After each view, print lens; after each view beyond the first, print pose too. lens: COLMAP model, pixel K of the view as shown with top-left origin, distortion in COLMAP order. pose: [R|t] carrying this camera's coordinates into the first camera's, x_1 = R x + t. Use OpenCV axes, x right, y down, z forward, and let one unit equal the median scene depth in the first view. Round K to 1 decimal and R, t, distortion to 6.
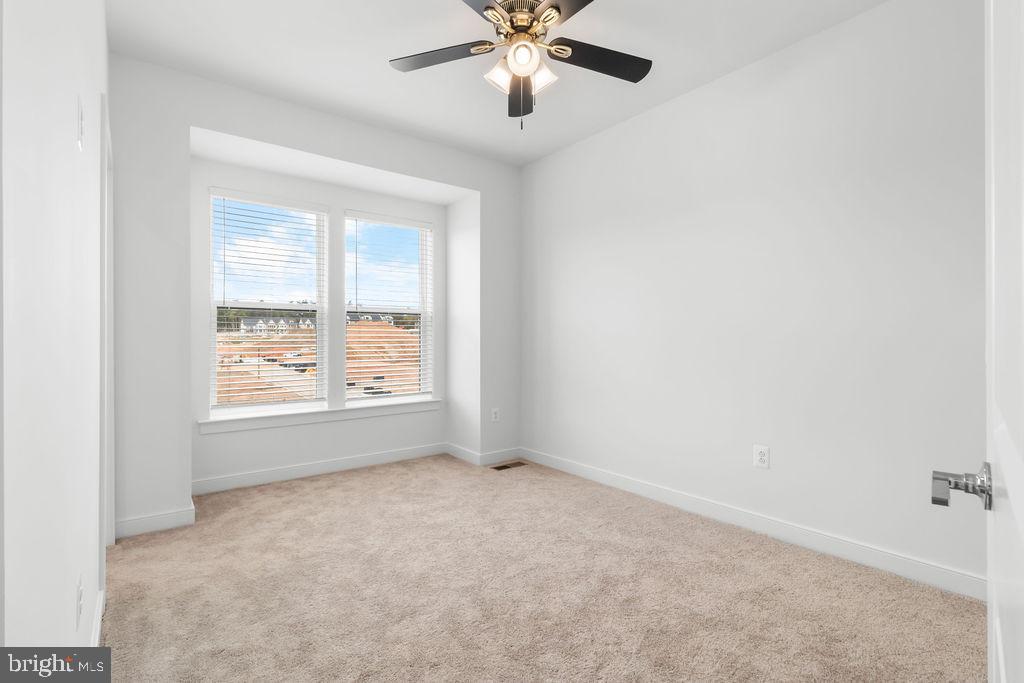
lens RADIAL K [[481.8, 0, 515.7], [0, 481.8, 339.6], [0, 0, 1]] dist [0.001311, 0.000504]
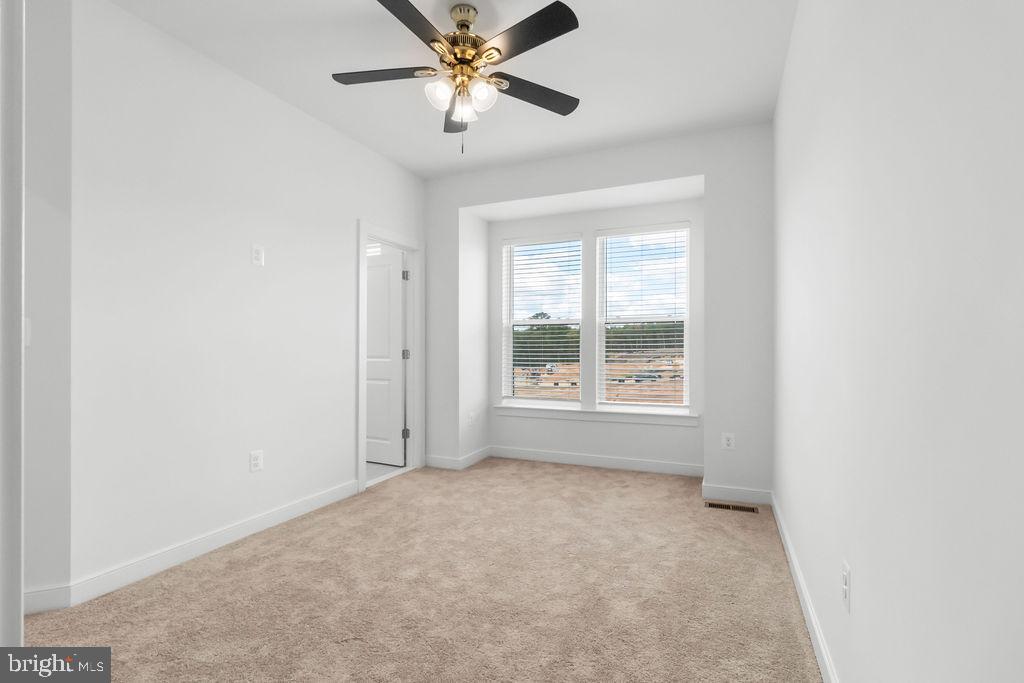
lens RADIAL K [[487.5, 0, 510.5], [0, 487.5, 346.1], [0, 0, 1]] dist [0.000643, 0.000105]
pose [[0.462018, -0.003734, -0.886863, 0.631619], [-0.000006, 0.999991, -0.004213, -0.000642], [0.886871, 0.001952, 0.462014, 0.360514]]
